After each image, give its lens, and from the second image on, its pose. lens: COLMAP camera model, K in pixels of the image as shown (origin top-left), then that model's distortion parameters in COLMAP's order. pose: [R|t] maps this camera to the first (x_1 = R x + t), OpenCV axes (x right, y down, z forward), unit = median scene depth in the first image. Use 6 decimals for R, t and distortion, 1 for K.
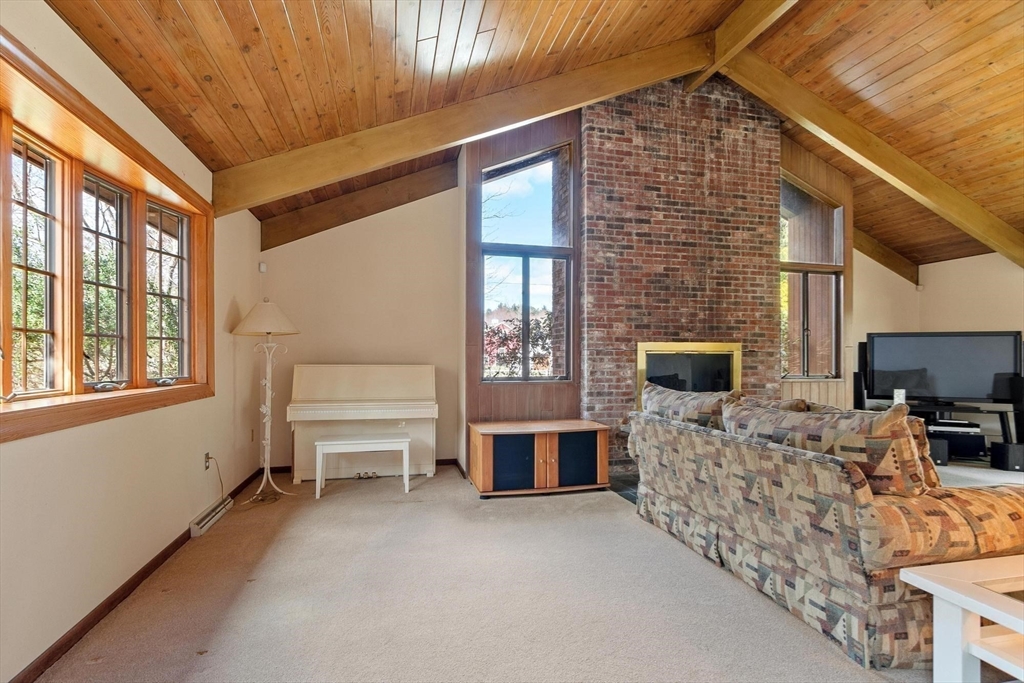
lens RADIAL K [[446.4, 0, 484.0], [0, 446.4, 358.3], [0, 0, 1]] dist [0.004498, -0.000739]
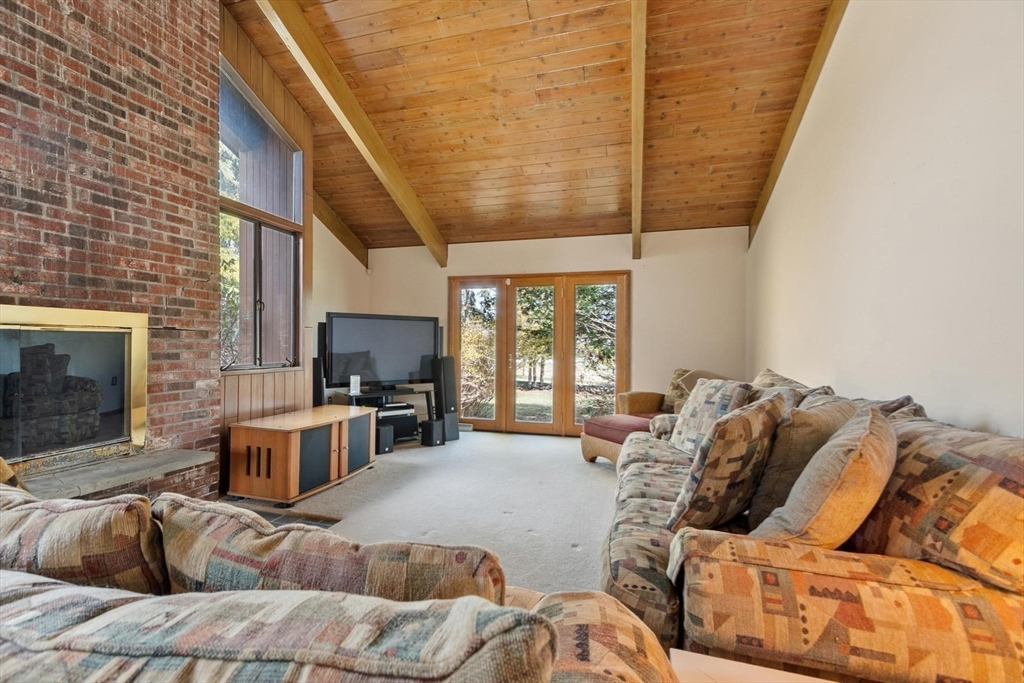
lens RADIAL K [[446.4, 0, 507.1], [0, 446.4, 342.5], [0, 0, 1]] dist [0.004498, -0.000739]
pose [[0.456709, 0.002183, 0.889613, 0.272873], [-0.005841, 0.999983, 0.000545, -0.000169], [-0.889597, -0.005445, 0.456714, 0.325047]]
